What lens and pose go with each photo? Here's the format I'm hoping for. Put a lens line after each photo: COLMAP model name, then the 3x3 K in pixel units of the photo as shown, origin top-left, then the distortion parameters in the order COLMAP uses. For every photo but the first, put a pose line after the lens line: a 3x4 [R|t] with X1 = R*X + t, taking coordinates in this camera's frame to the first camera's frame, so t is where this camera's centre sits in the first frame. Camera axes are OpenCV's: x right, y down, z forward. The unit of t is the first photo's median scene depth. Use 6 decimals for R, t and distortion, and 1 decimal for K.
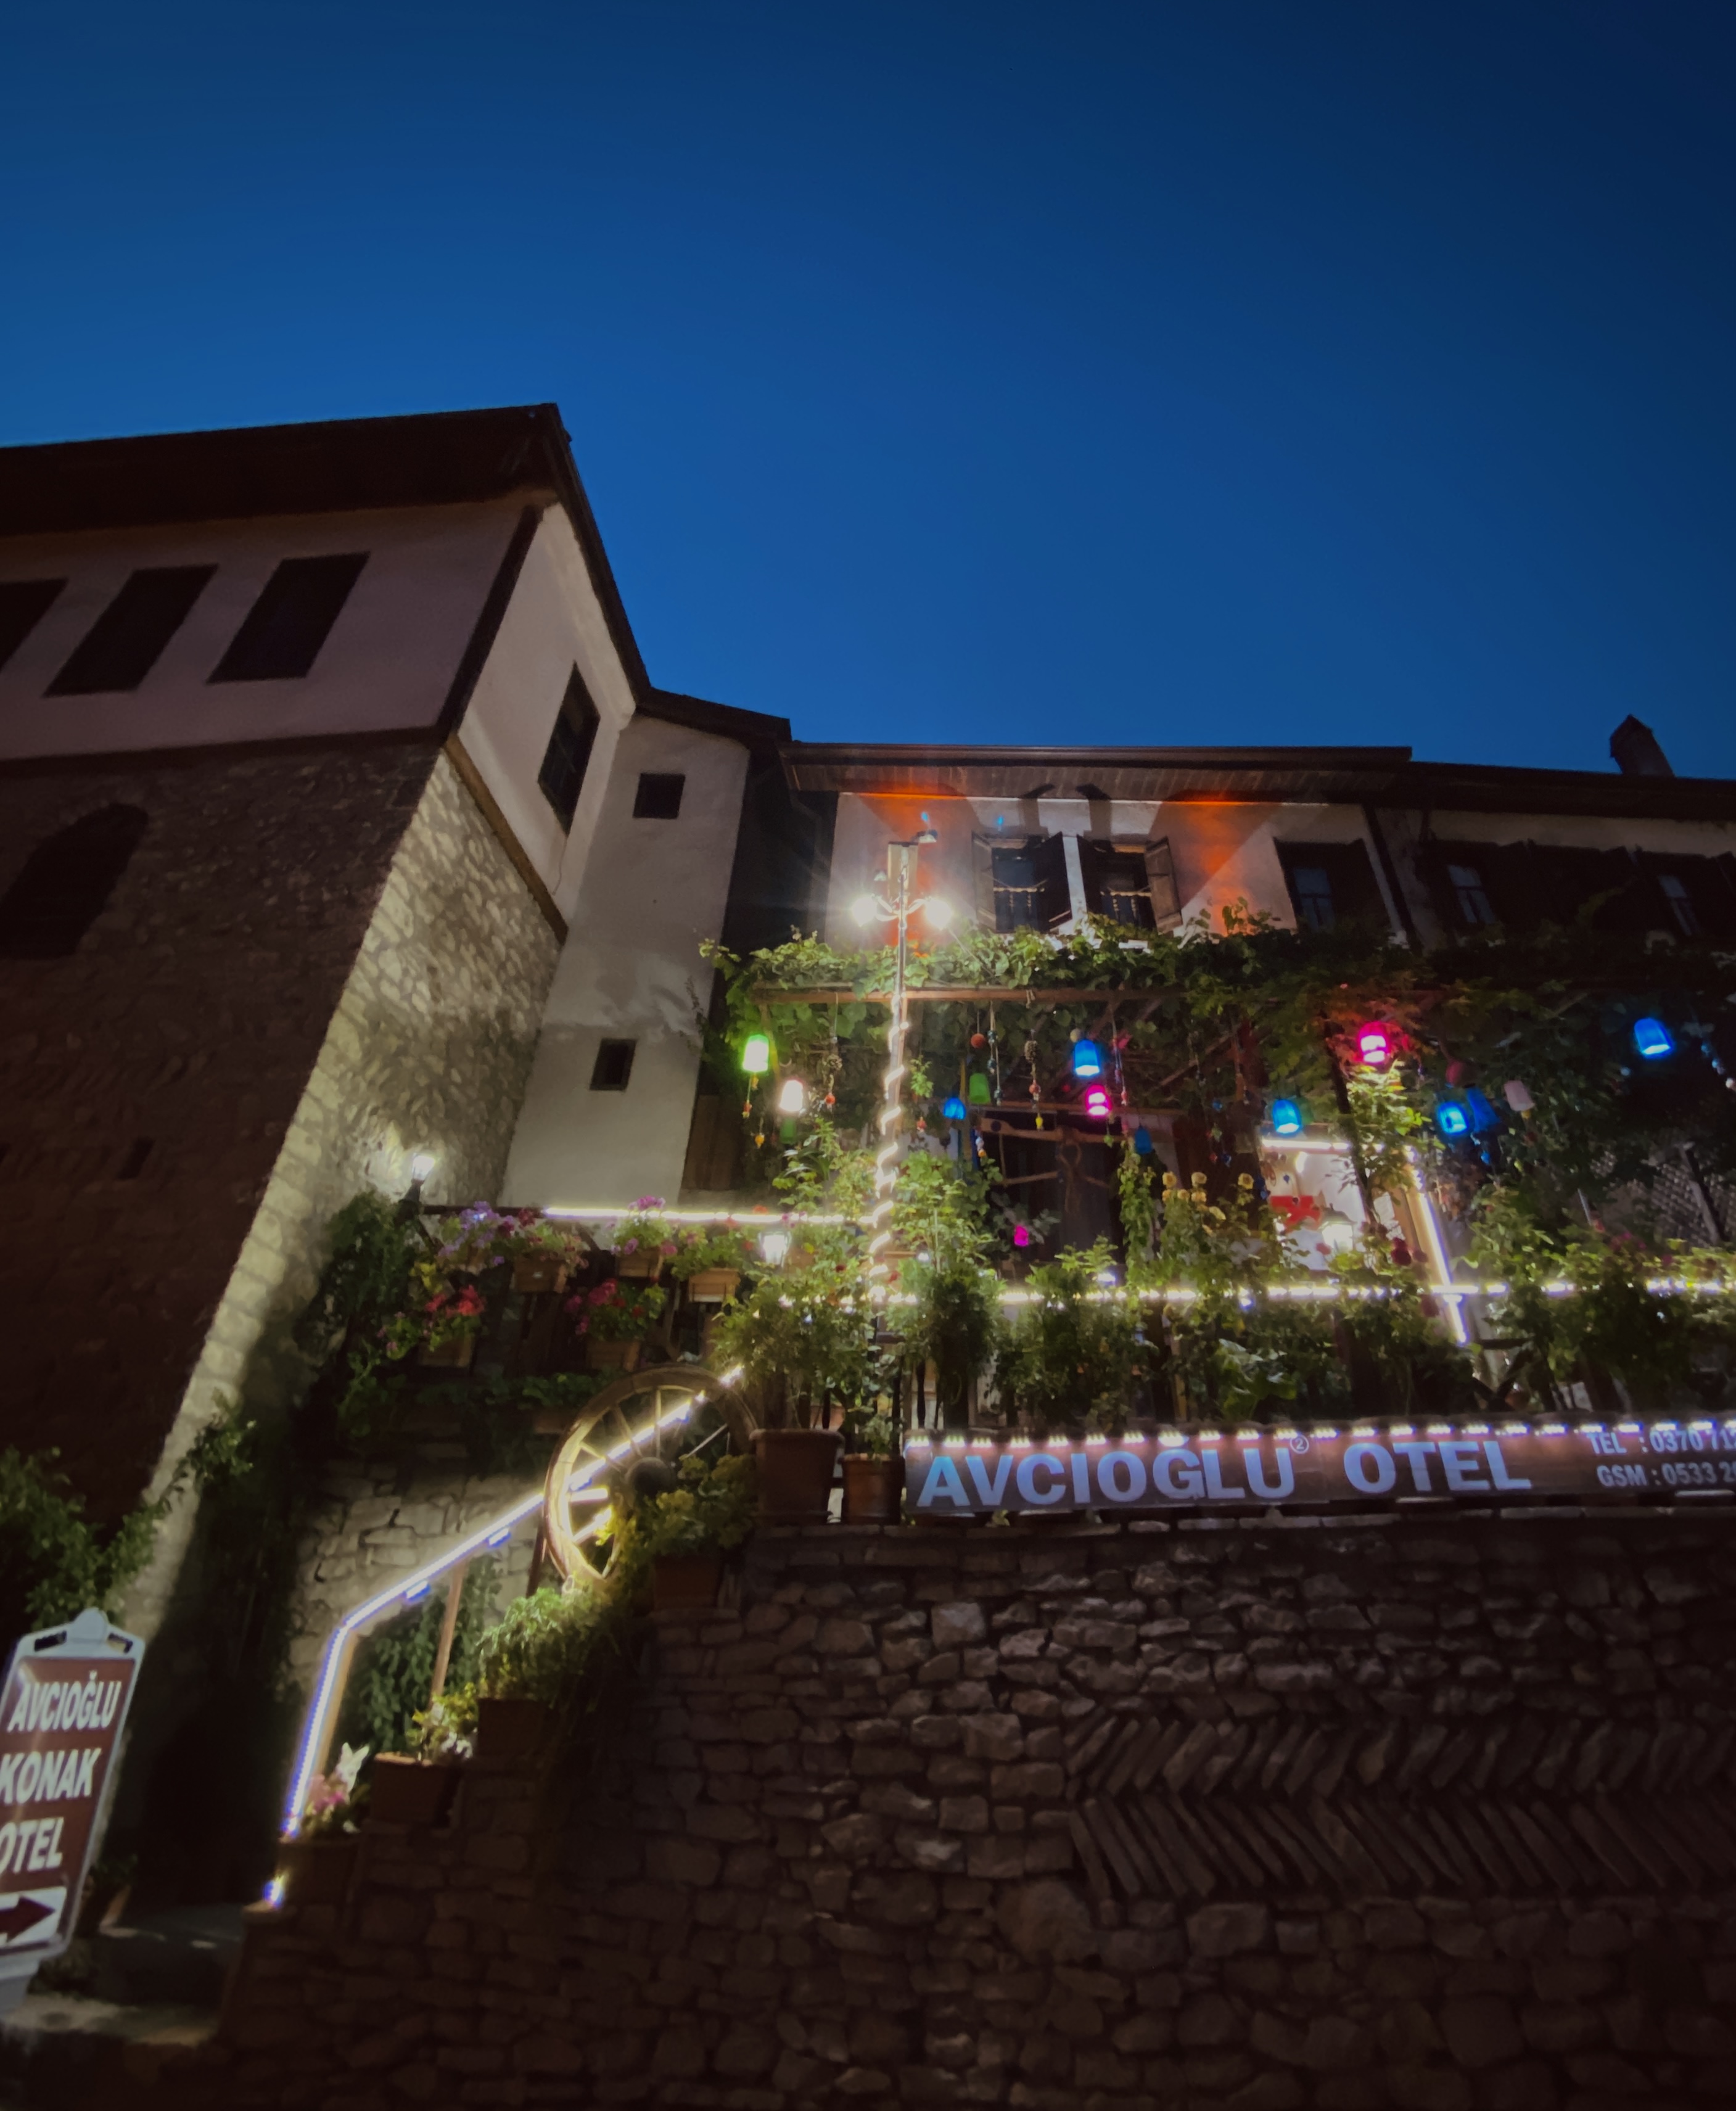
lens RADIAL K [[989.7, 0, 929.8], [0, 989.7, 871.0], [0, 0, 1]] dist [0.013835, -0.016421]
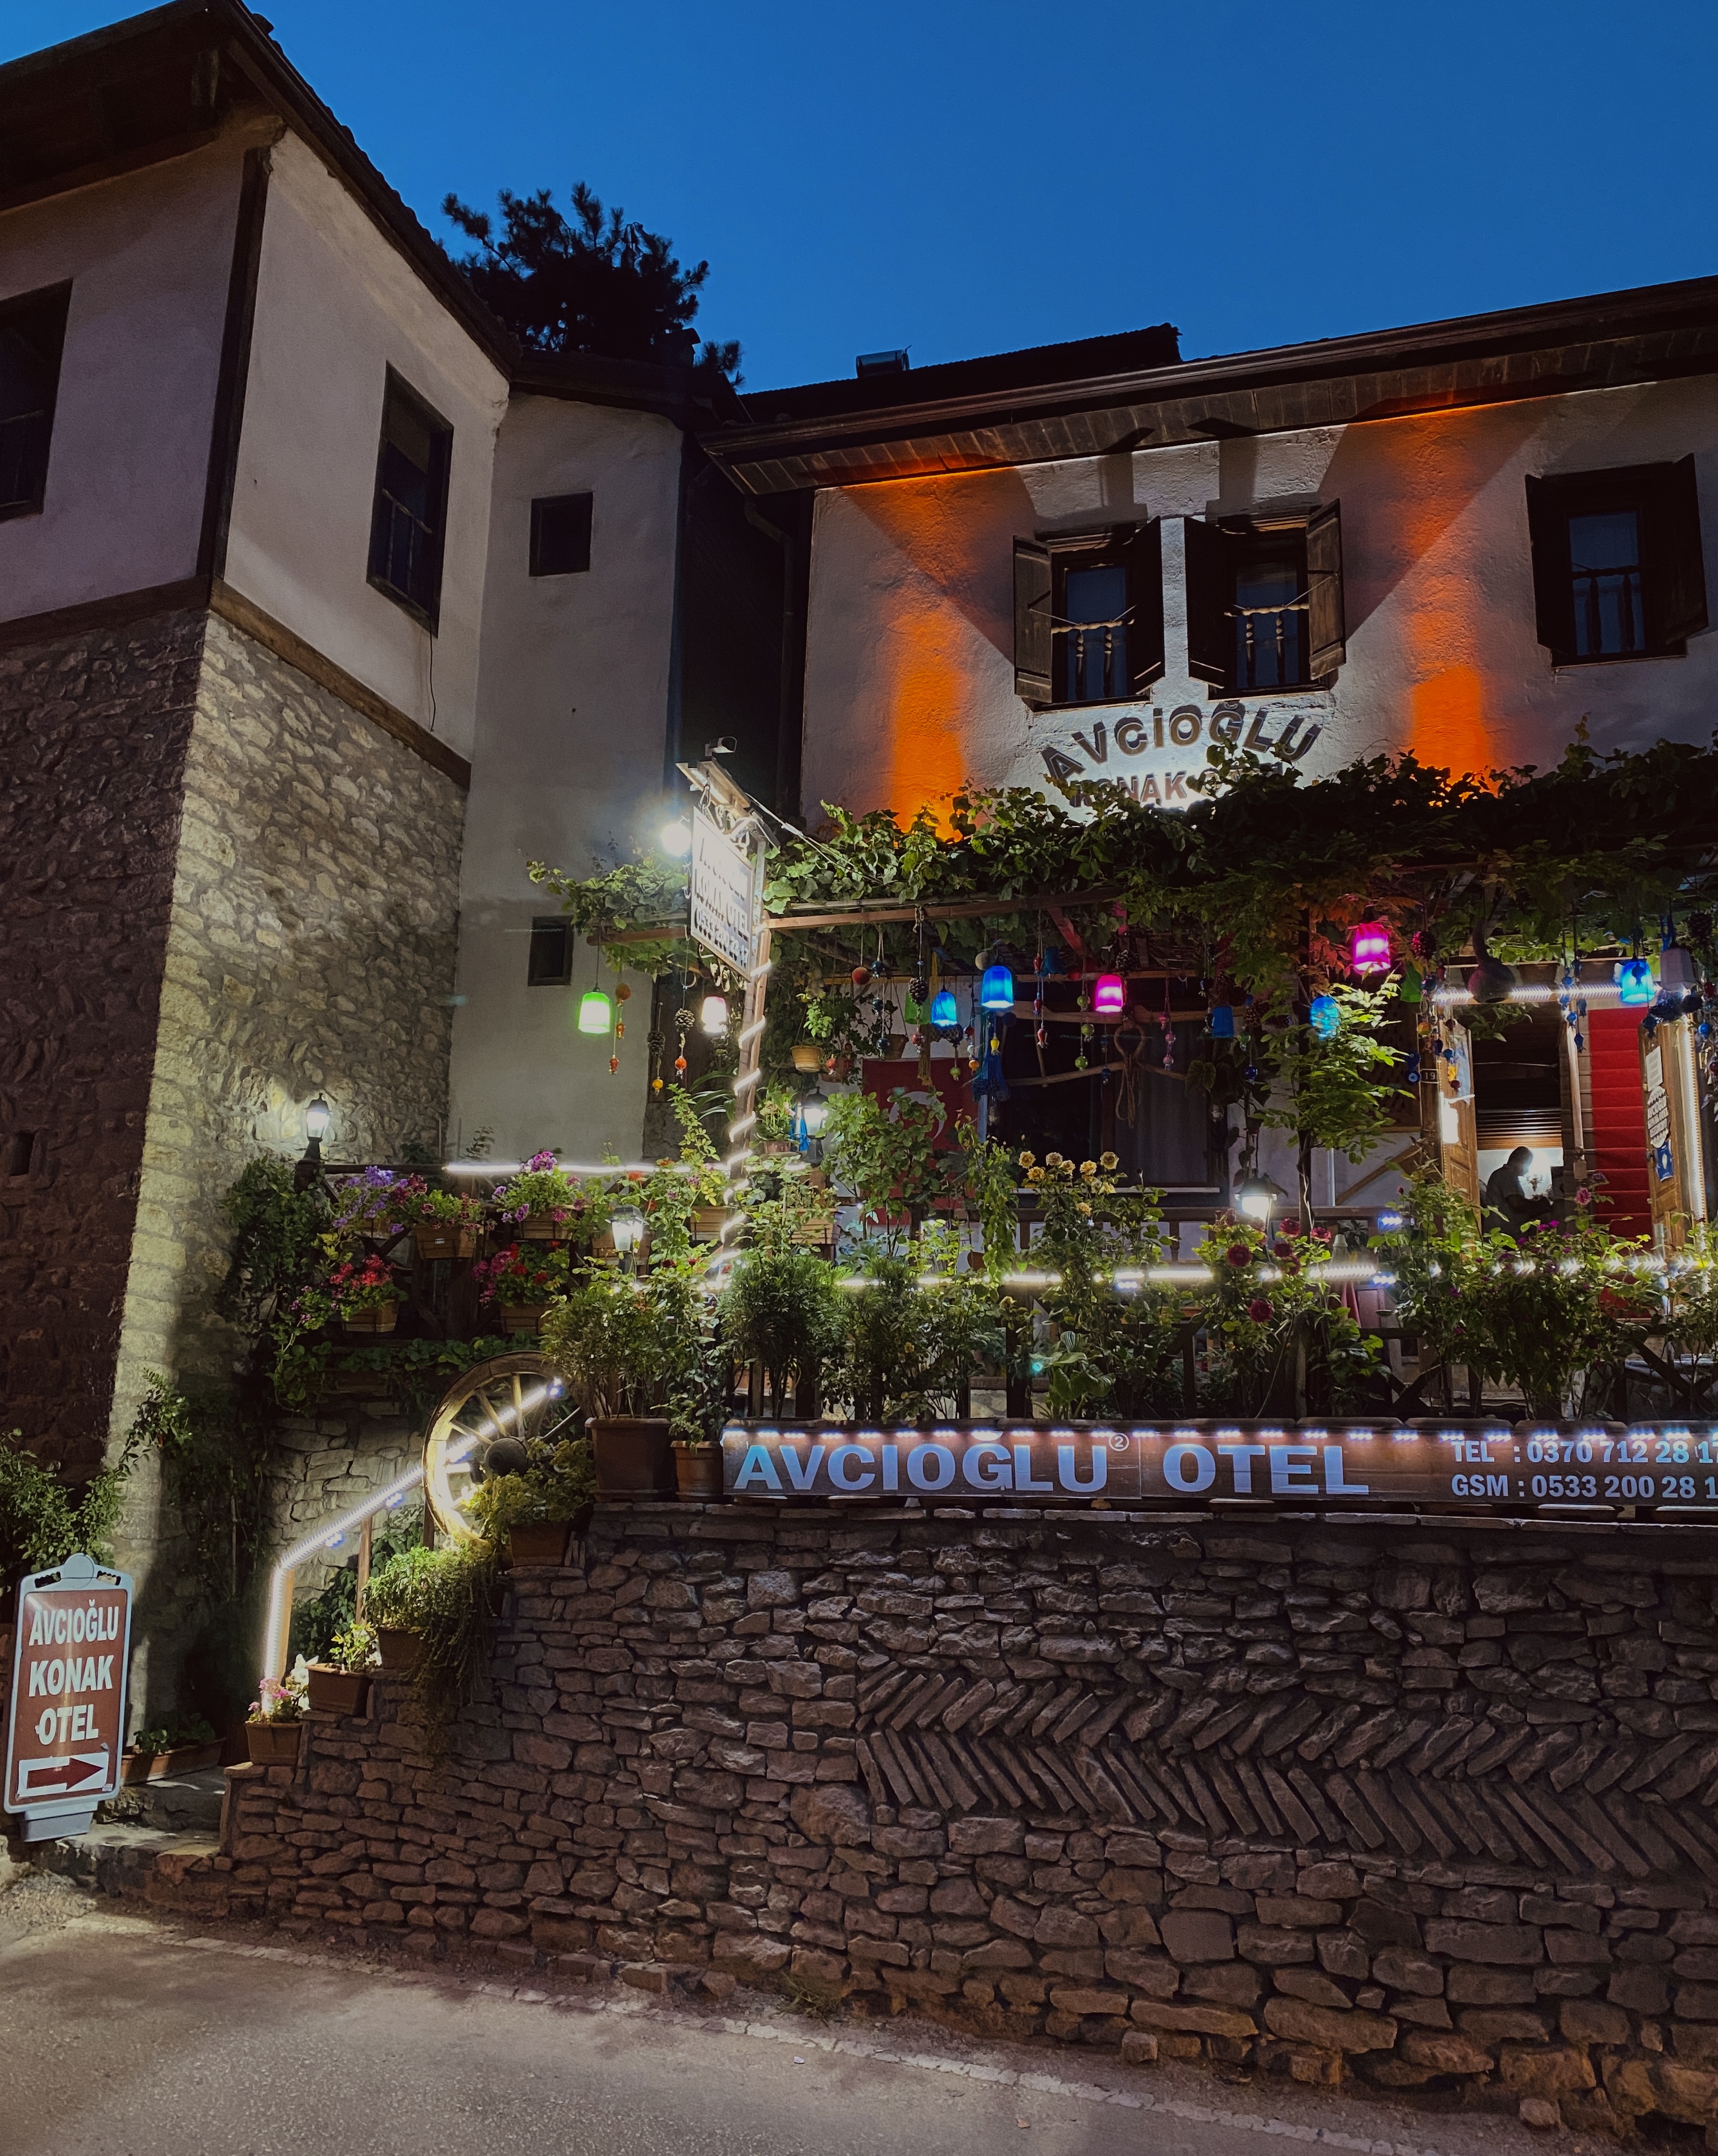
lens RADIAL K [[1714.3, 0, 859.0], [0, 1714.3, 1078.0], [0, 0, 1]] dist [0.041786, -0.071410]
pose [[0.955424, -0.044505, -0.291863, 0.636082], [0.156166, 0.915135, 0.371671, -0.370065], [0.250553, -0.400683, 0.881293, -0.335630]]
